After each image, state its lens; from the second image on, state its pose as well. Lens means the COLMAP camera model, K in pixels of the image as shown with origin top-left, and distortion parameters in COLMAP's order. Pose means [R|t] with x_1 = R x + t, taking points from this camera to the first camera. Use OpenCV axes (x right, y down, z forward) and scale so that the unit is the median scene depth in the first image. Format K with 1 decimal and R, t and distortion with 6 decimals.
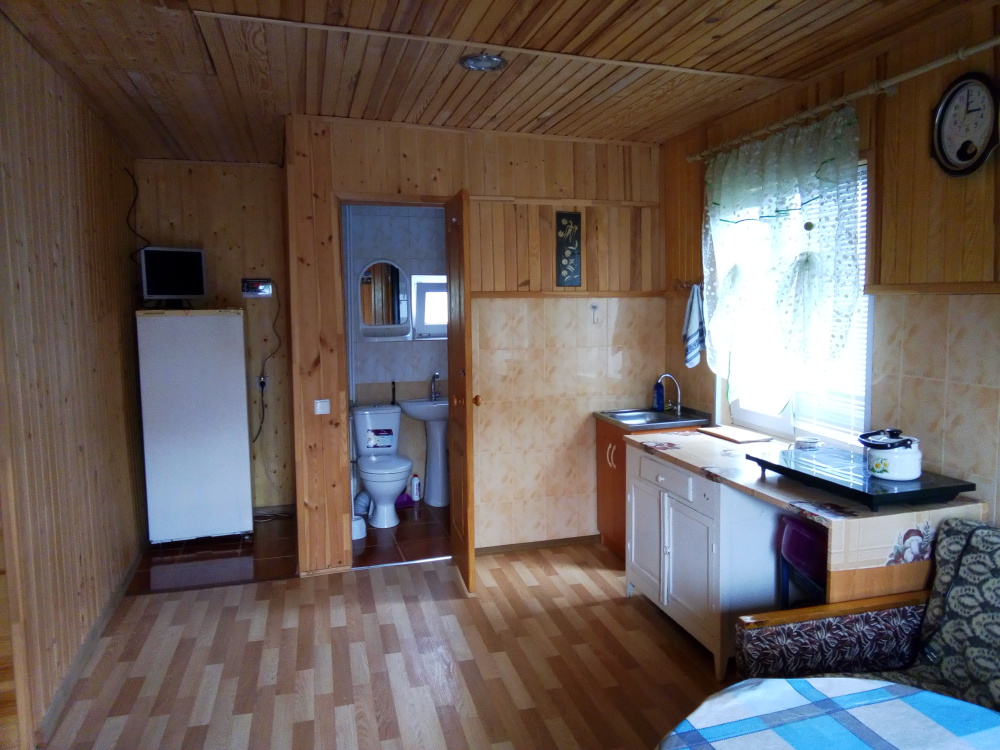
lens RADIAL K [[679.1, 0, 500.3], [0, 679.1, 374.4], [0, 0, 1]] dist [0.004970, -0.017700]
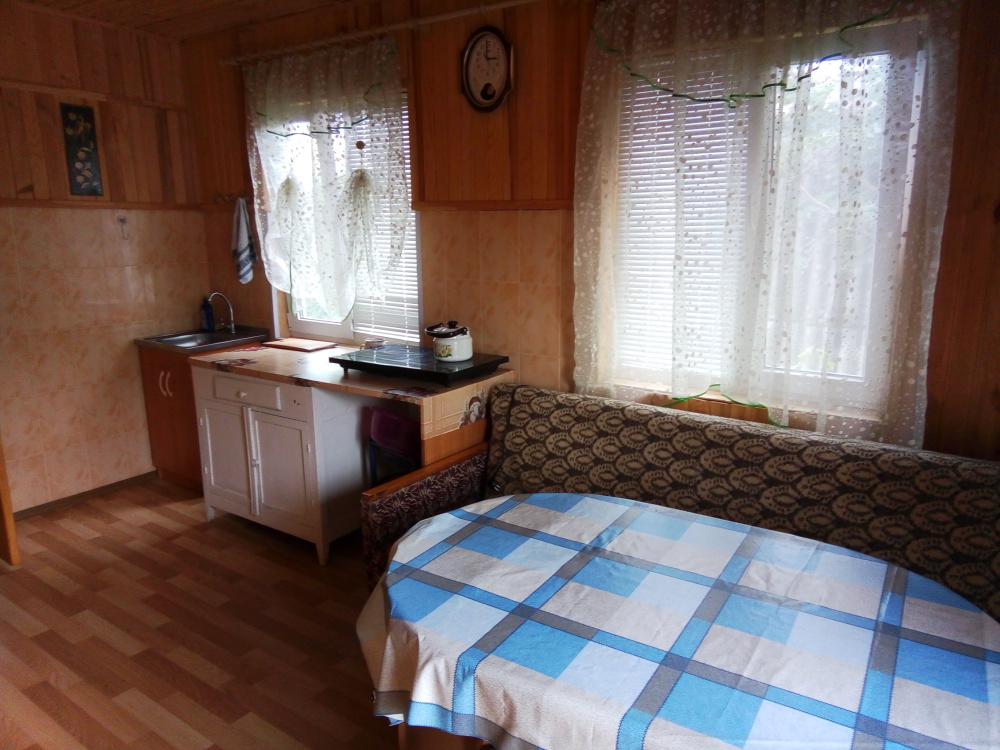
lens RADIAL K [[679.1, 0, 496.1], [0, 679.1, 375.3], [0, 0, 1]] dist [0.004970, -0.017700]
pose [[0.768146, -0.125552, 0.627844, -0.101903], [0.053460, 0.989738, 0.132515, 0.013794], [-0.638038, -0.068227, 0.766976, -0.001830]]
